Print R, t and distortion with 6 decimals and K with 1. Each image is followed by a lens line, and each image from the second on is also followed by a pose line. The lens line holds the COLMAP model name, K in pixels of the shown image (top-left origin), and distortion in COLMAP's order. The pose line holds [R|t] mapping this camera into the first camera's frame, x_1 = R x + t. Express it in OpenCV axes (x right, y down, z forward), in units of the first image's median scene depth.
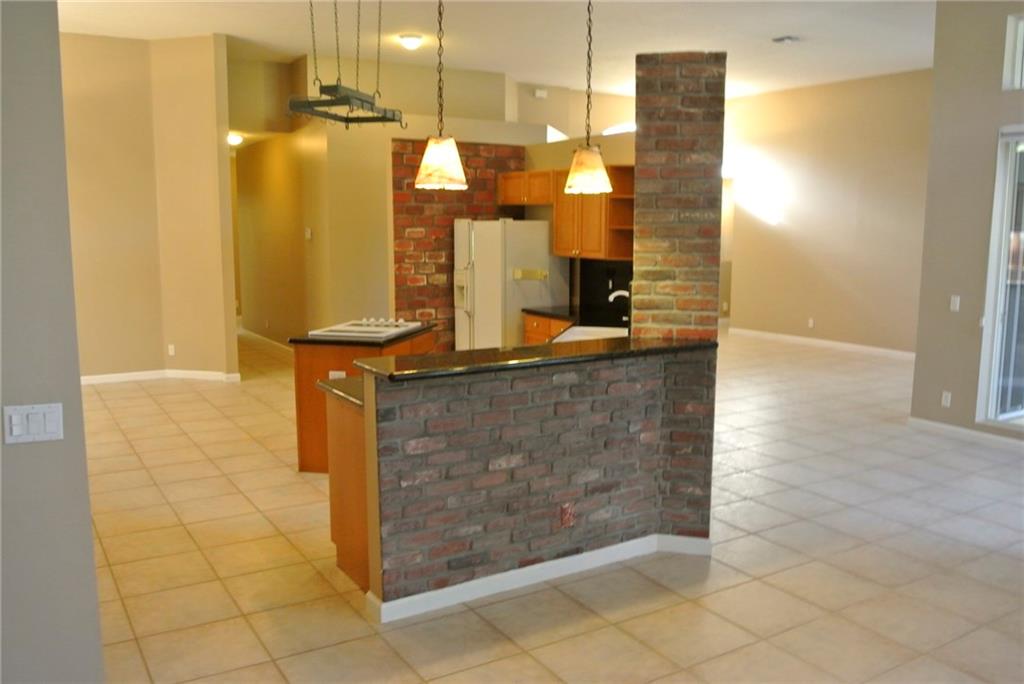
lens RADIAL K [[851.2, 0, 514.6], [0, 851.2, 339.5], [0, 0, 1]] dist [-0.047675, -0.003412]
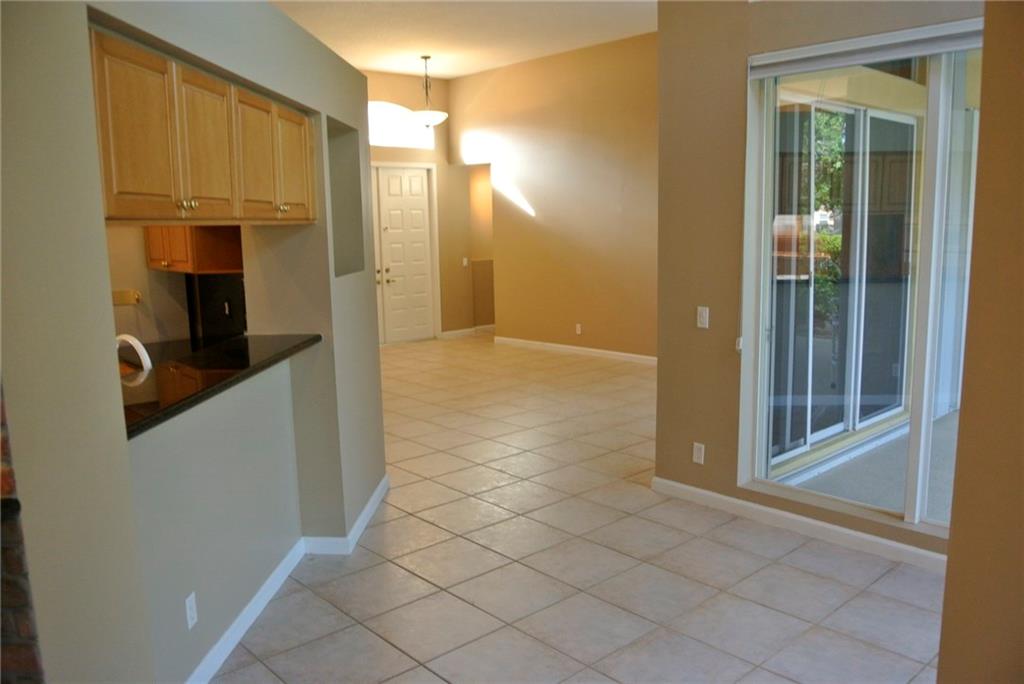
lens RADIAL K [[792.3, 0, 510.2], [0, 792.3, 342.9], [0, 0, 1]] dist [-0.014592, -0.001327]
pose [[0.982846, -0.052124, 0.176908, 0.247930], [0.050331, 0.998626, 0.014611, -0.039657], [-0.177427, -0.005456, 0.984119, 0.377305]]
